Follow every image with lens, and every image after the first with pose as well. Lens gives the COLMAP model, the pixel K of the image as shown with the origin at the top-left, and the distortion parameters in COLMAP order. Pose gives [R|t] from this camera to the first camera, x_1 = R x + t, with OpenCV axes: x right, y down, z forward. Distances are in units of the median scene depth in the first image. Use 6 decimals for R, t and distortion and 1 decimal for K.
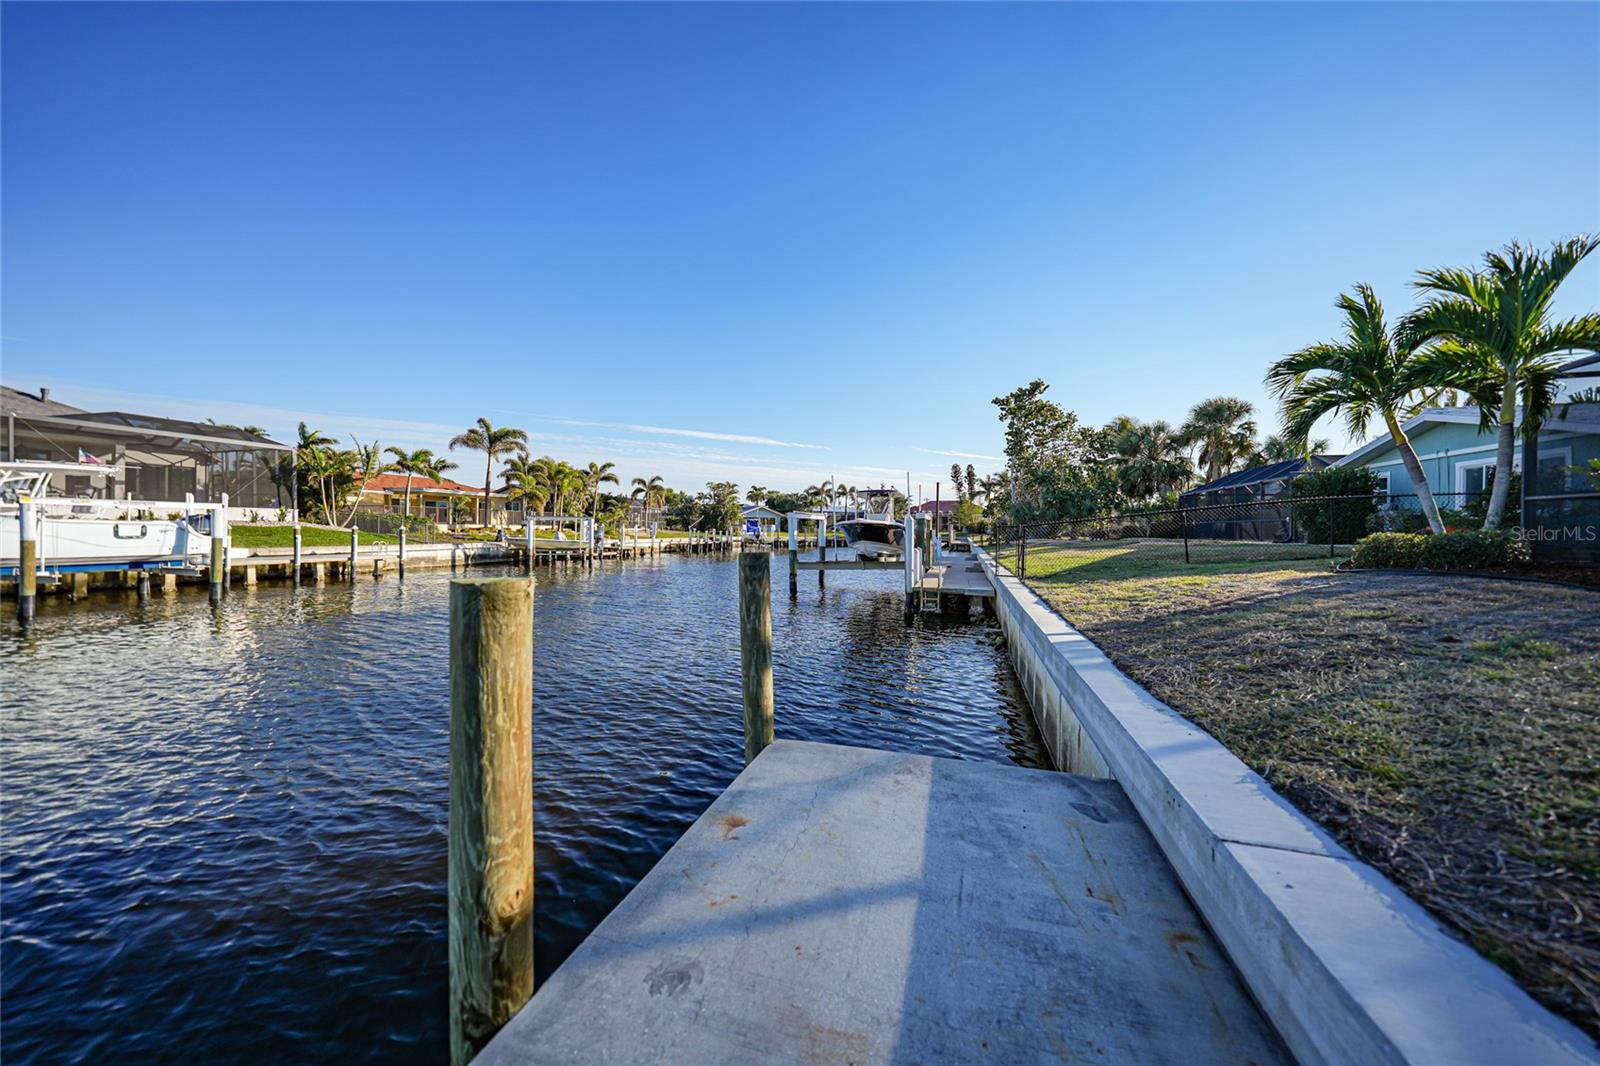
lens RADIAL K [[557.4, 0, 801.6], [0, 557.4, 528.7], [0, 0, 1]] dist [-0.024929, 0.006671]
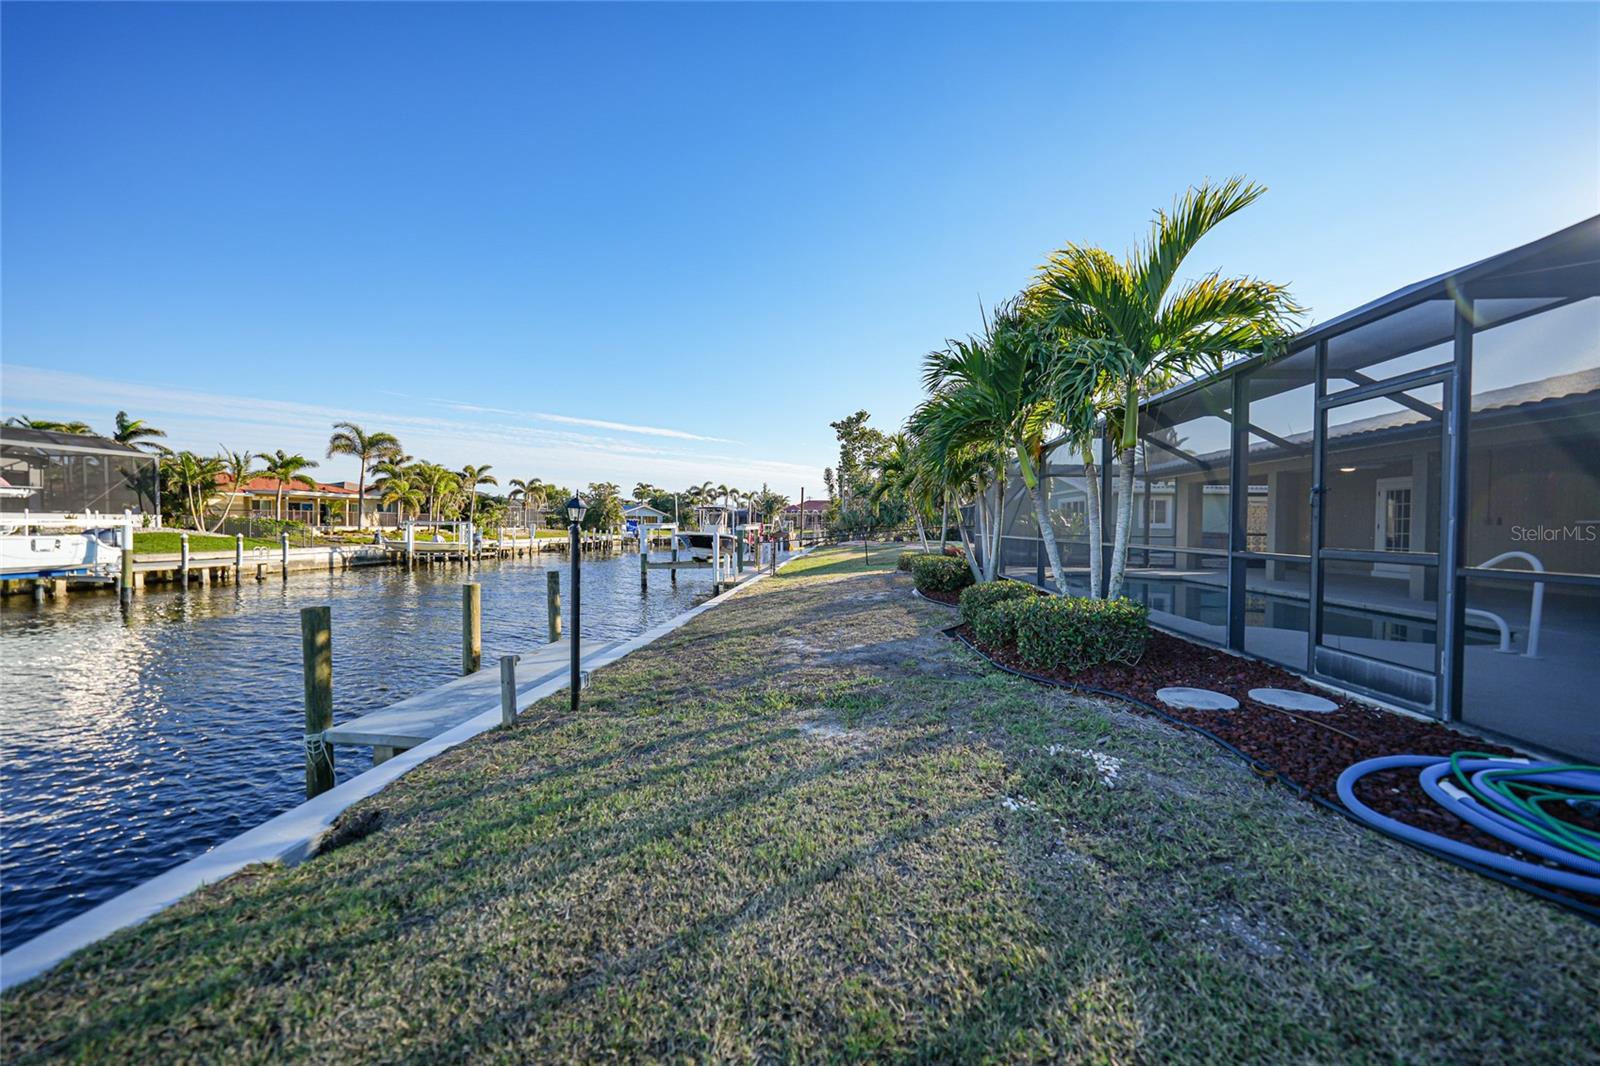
lens RADIAL K [[557.4, 0, 800.1], [0, 557.4, 530.5], [0, 0, 1]] dist [-0.024929, 0.006671]
pose [[0.983160, -0.000860, 0.182747, 0.060504], [-0.001630, 0.999908, 0.013475, -0.018645], [-0.182742, -0.013546, 0.983068, -0.186827]]
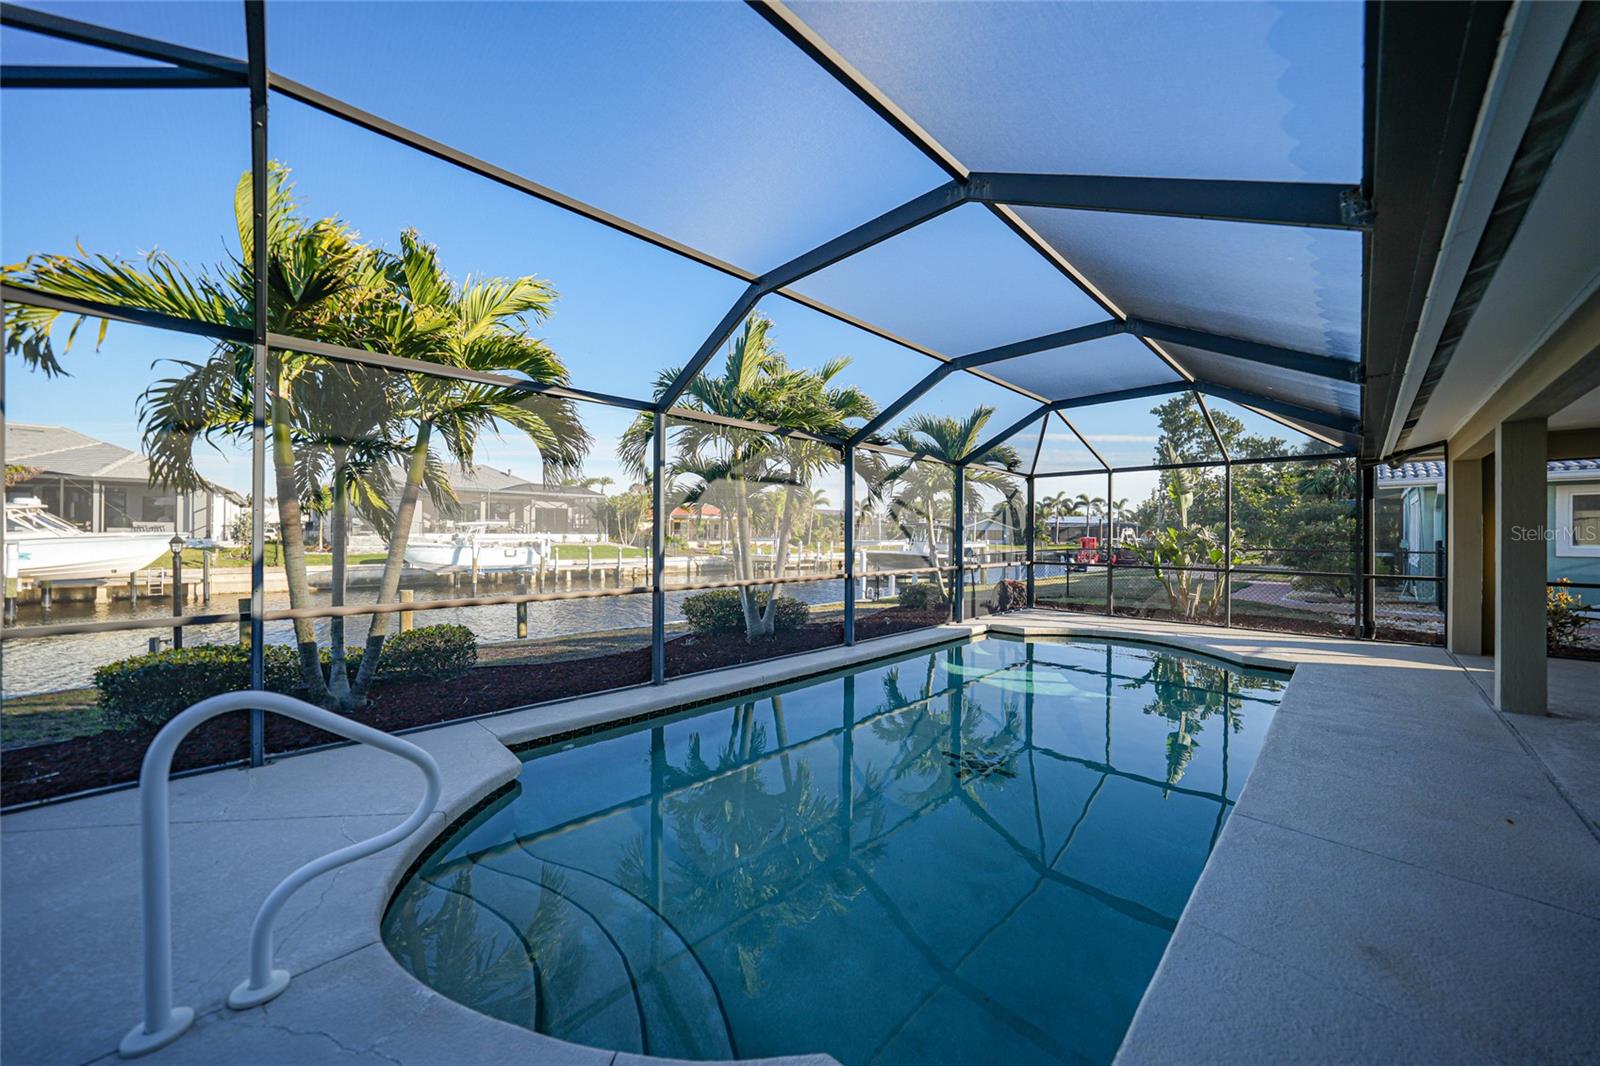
lens RADIAL K [[557.4, 0, 800.6], [0, 557.4, 531.4], [0, 0, 1]] dist [-0.024929, 0.006671]
pose [[0.867429, -0.005301, -0.497533, 0.311435], [0.001499, 0.999967, -0.008039, -0.024177], [0.497559, 0.006228, 0.867408, -0.107461]]
